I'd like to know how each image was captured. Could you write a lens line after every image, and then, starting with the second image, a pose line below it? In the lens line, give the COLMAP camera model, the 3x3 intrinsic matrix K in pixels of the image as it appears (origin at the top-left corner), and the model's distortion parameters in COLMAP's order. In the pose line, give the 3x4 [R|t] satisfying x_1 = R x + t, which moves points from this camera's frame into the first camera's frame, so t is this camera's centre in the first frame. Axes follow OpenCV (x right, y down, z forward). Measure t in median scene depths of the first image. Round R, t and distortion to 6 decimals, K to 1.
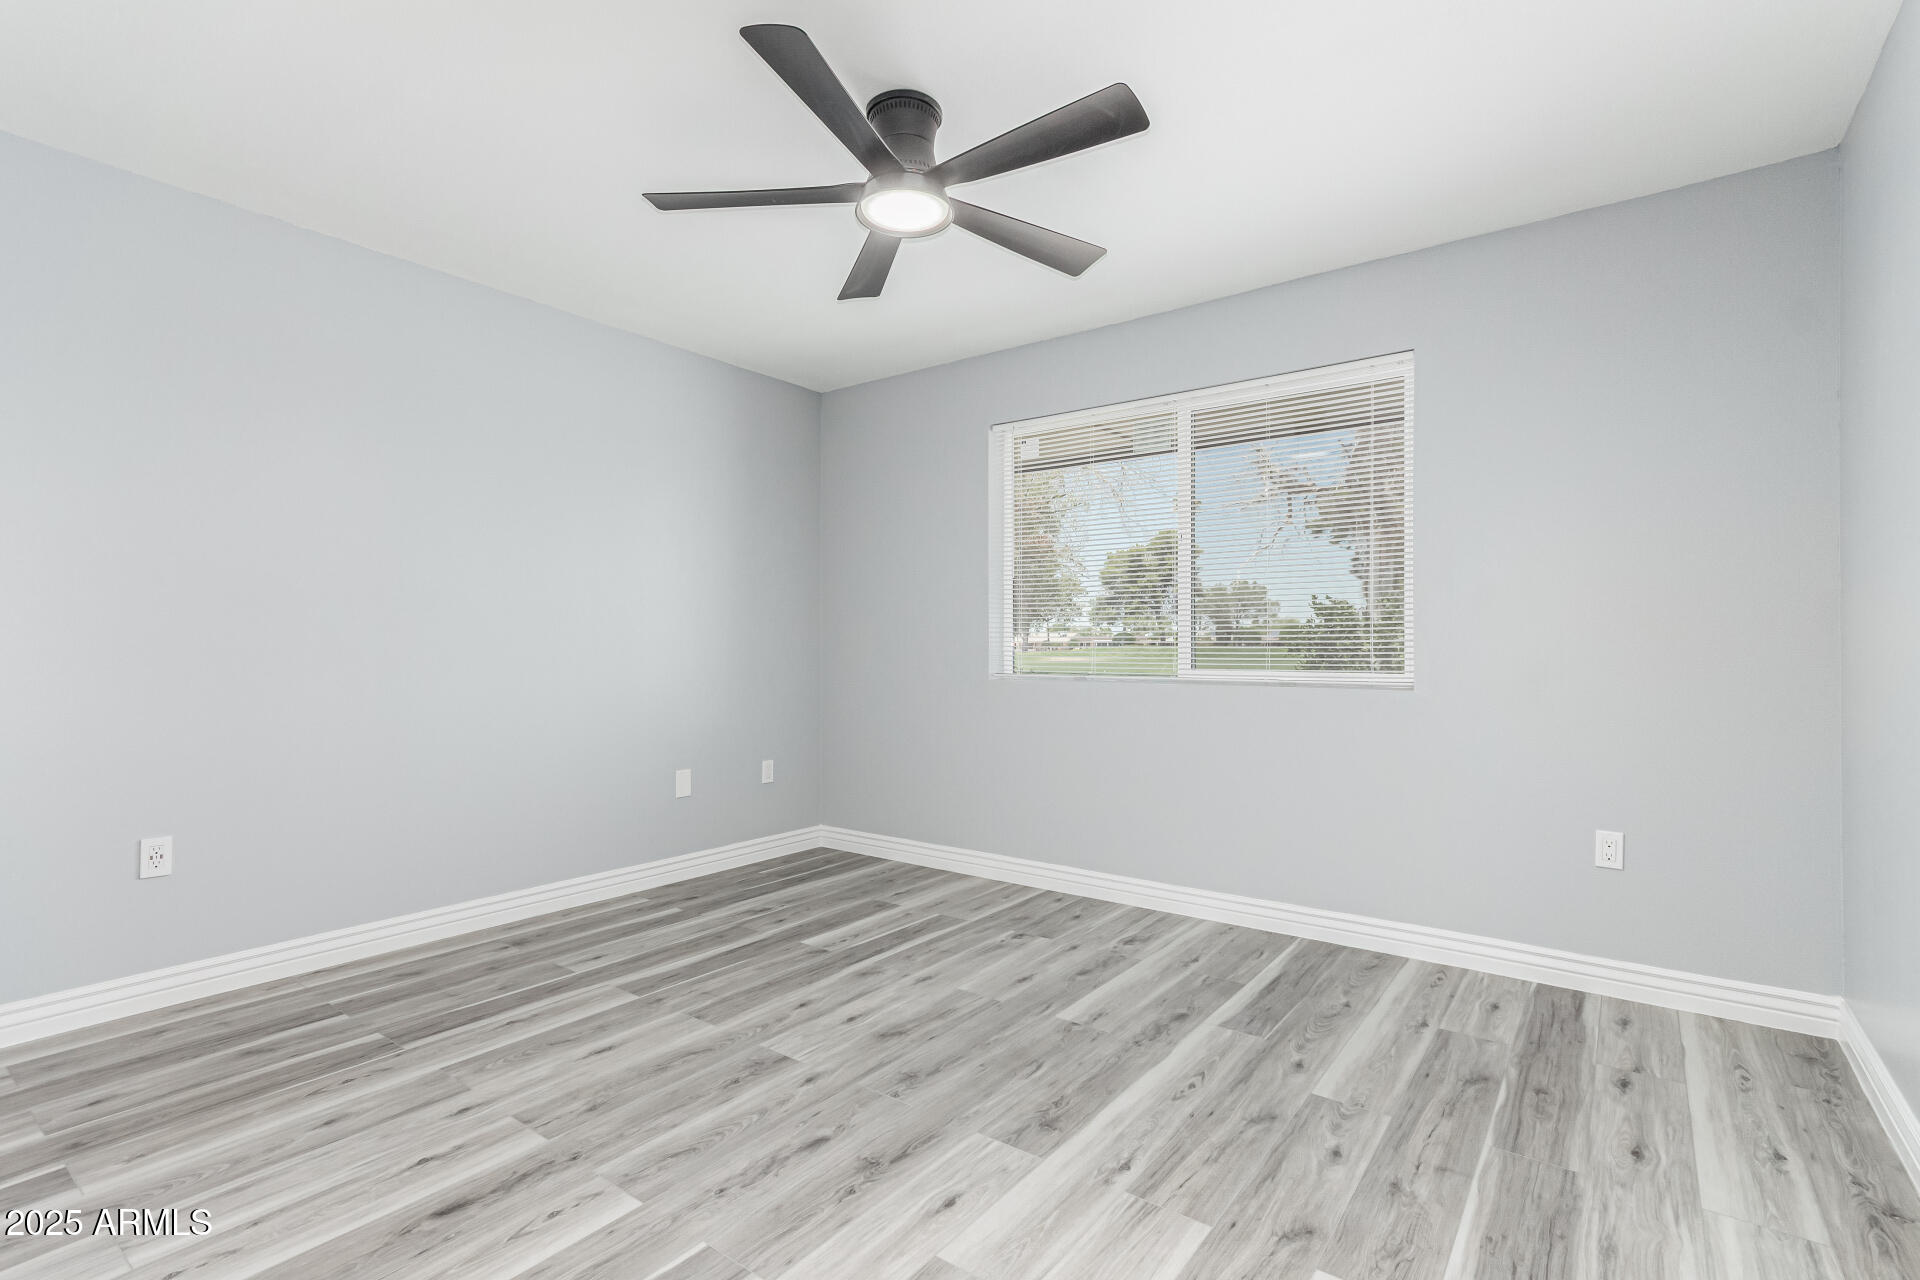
lens RADIAL K [[895.3, 0, 965.6], [0, 895.3, 643.3], [0, 0, 1]] dist [0.004648, 0.000804]
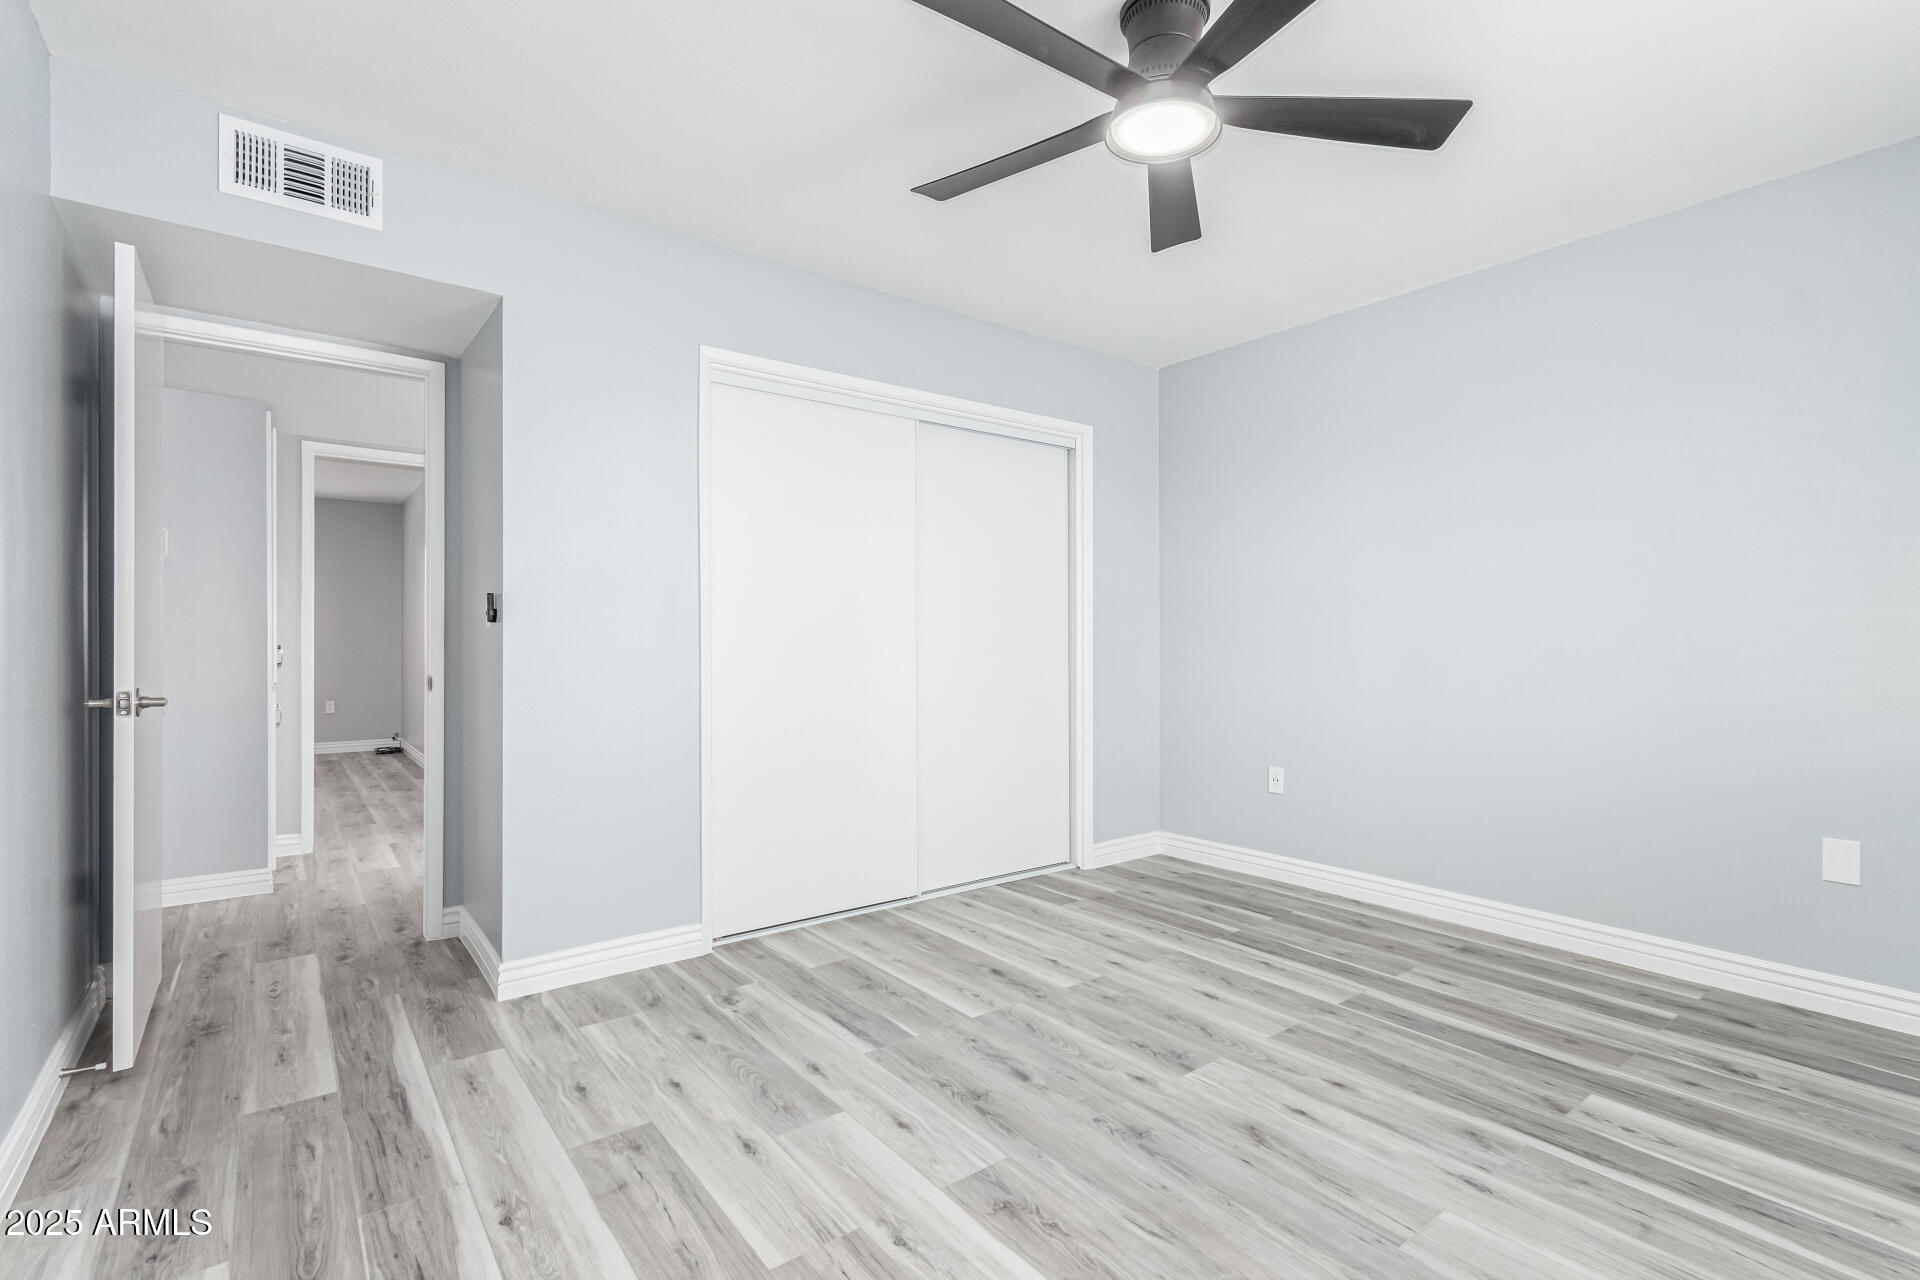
lens RADIAL K [[895.3, 0, 965.6], [0, 895.3, 643.3], [0, 0, 1]] dist [0.004648, 0.000804]
pose [[-0.269653, 0.002254, -0.962955, 0.675419], [0.004717, 0.999988, 0.001020, 0.003186], [0.962946, -0.004267, -0.269661, 0.880855]]
